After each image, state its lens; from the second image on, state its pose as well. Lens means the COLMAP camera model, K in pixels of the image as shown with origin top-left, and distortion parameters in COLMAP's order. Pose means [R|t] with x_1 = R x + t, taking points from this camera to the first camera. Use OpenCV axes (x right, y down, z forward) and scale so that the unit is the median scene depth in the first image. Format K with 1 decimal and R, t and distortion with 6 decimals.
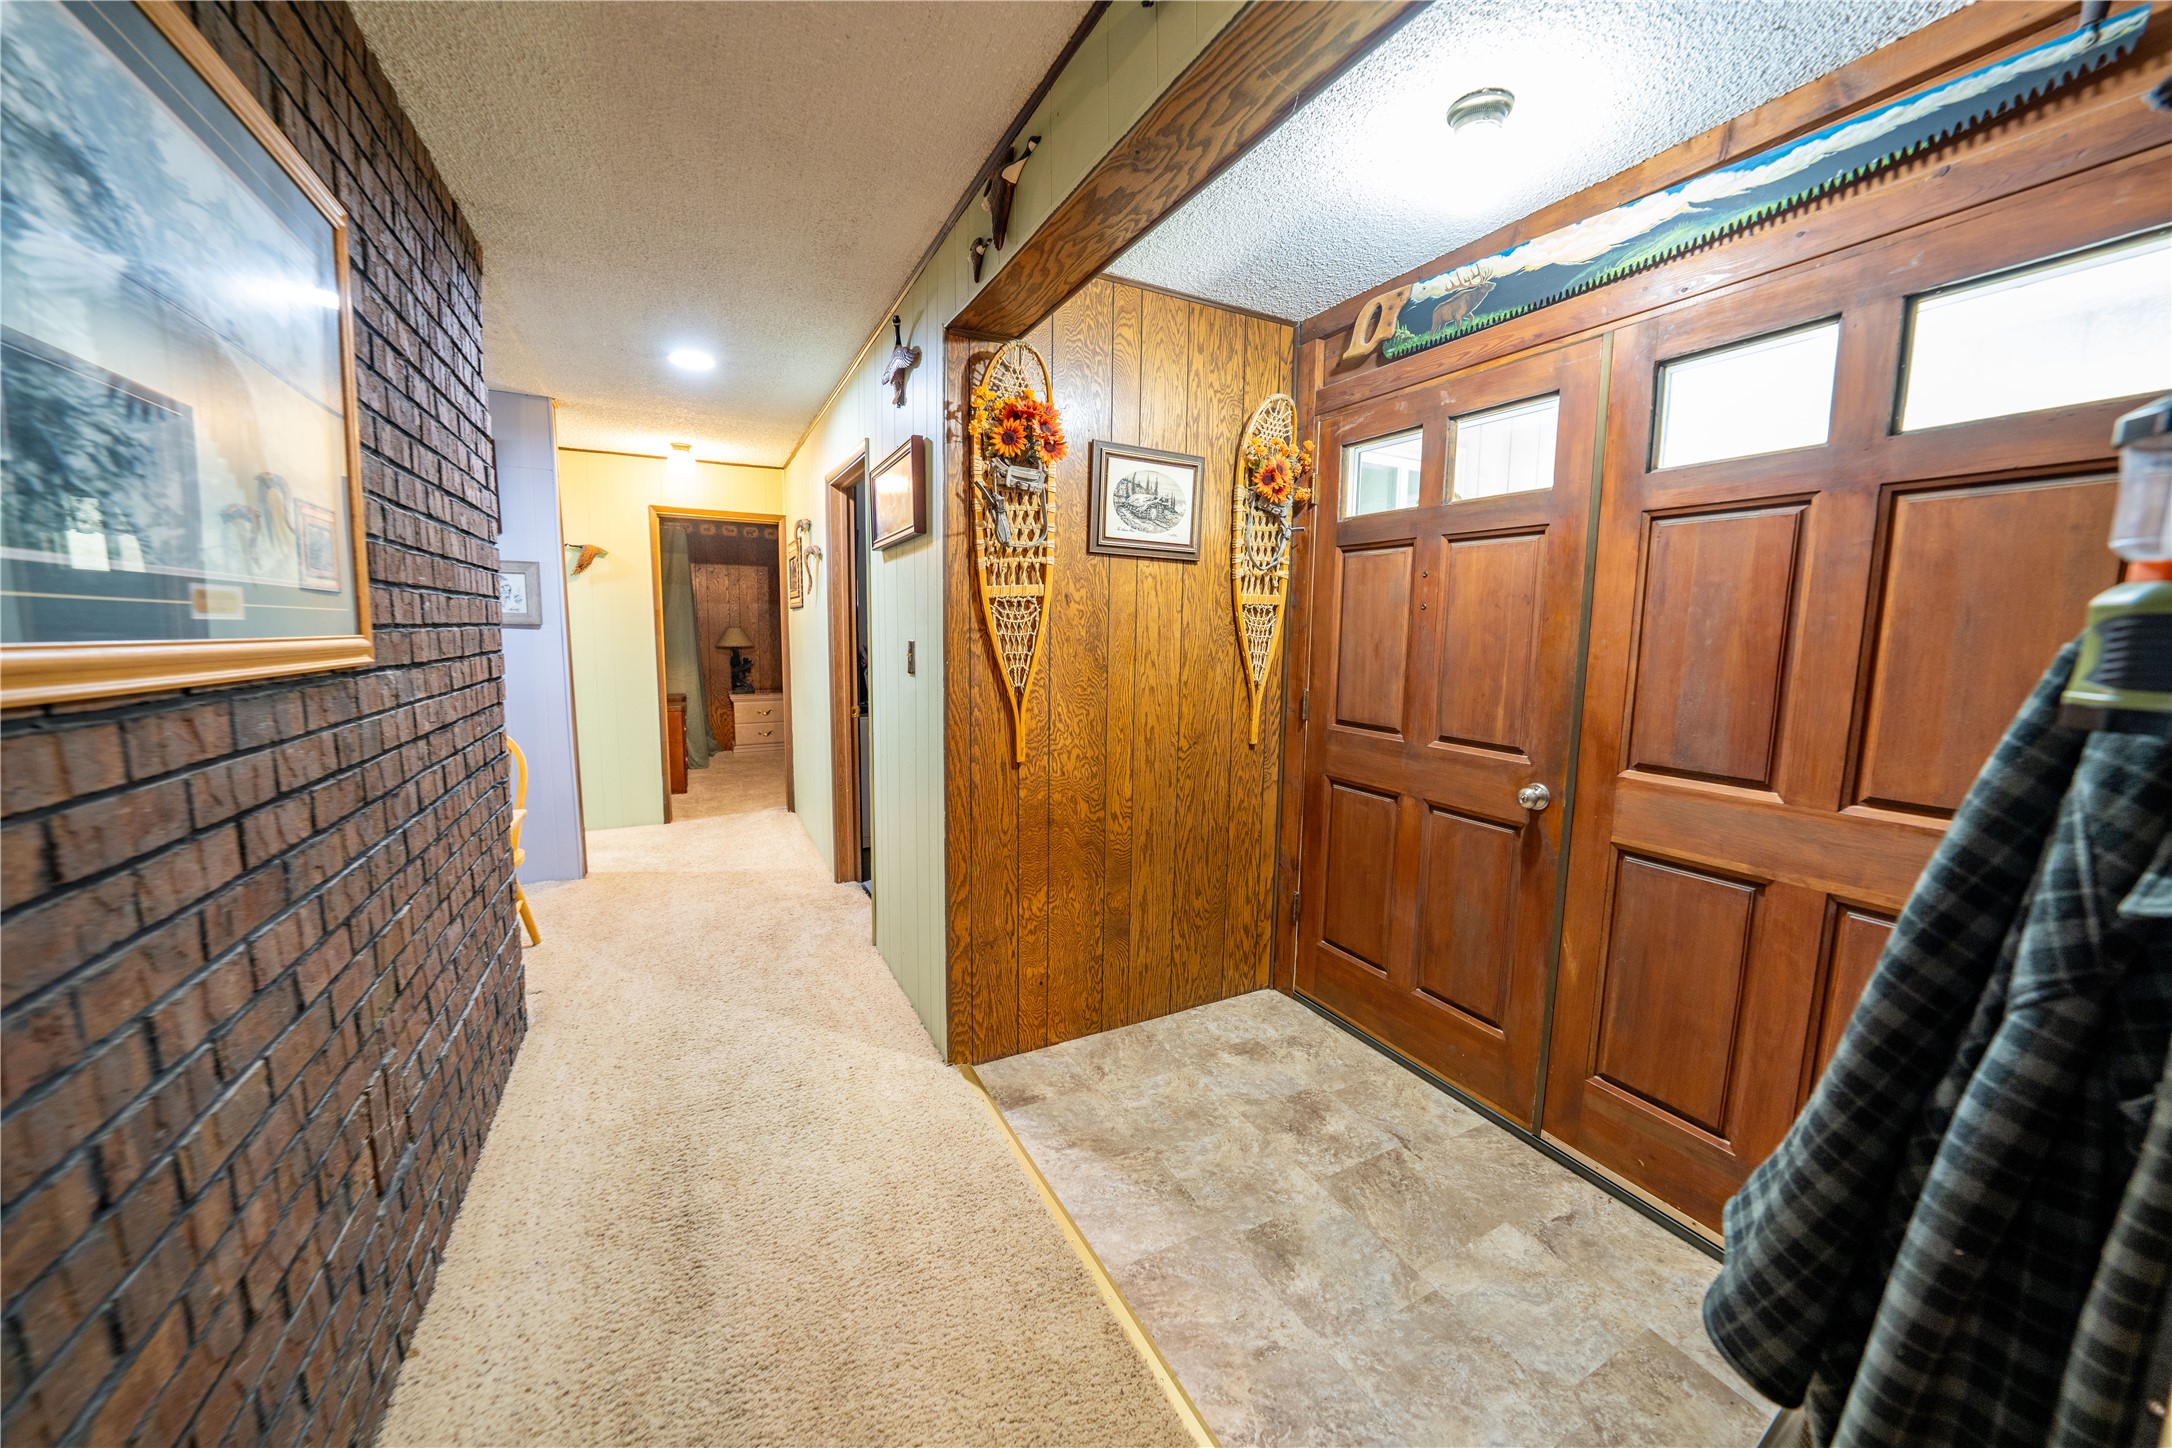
lens RADIAL K [[771.0, 0, 1086.6], [0, 771.0, 719.7], [0, 0, 1]] dist [-0.027017, 0.006115]
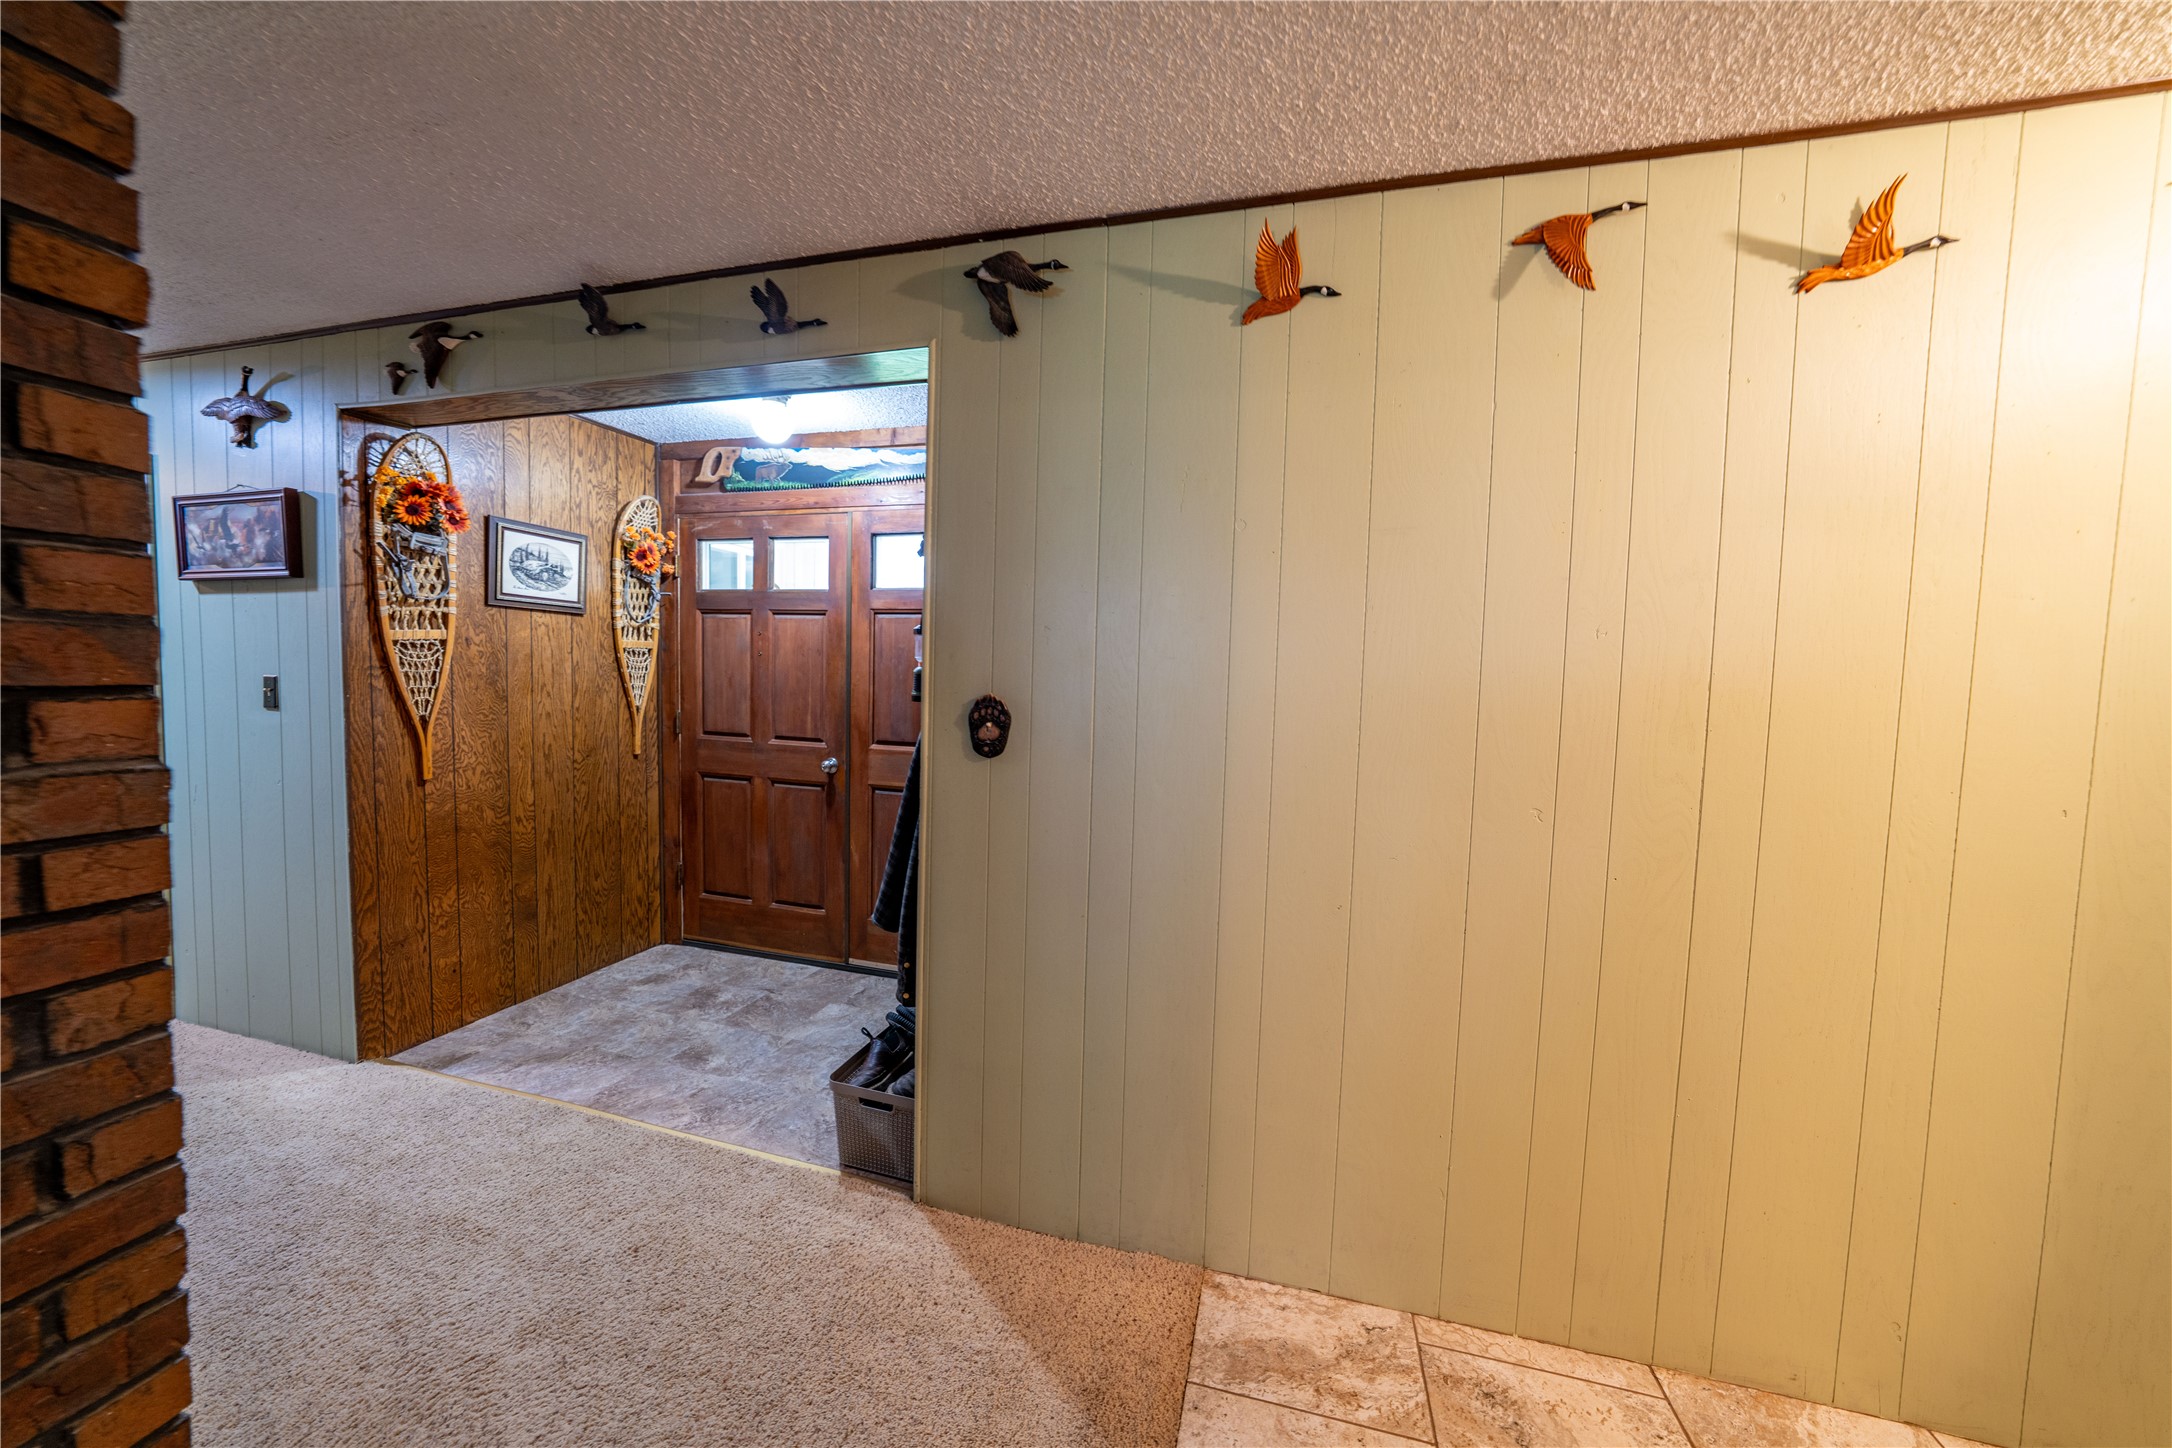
lens RADIAL K [[771.0, 0, 1086.6], [0, 771.0, 719.7], [0, 0, 1]] dist [-0.027017, 0.006115]
pose [[0.694346, -0.040764, 0.718486, -0.215100], [0.067831, 0.997657, -0.008949, 0.042920], [-0.716438, 0.054949, 0.695484, -0.528405]]
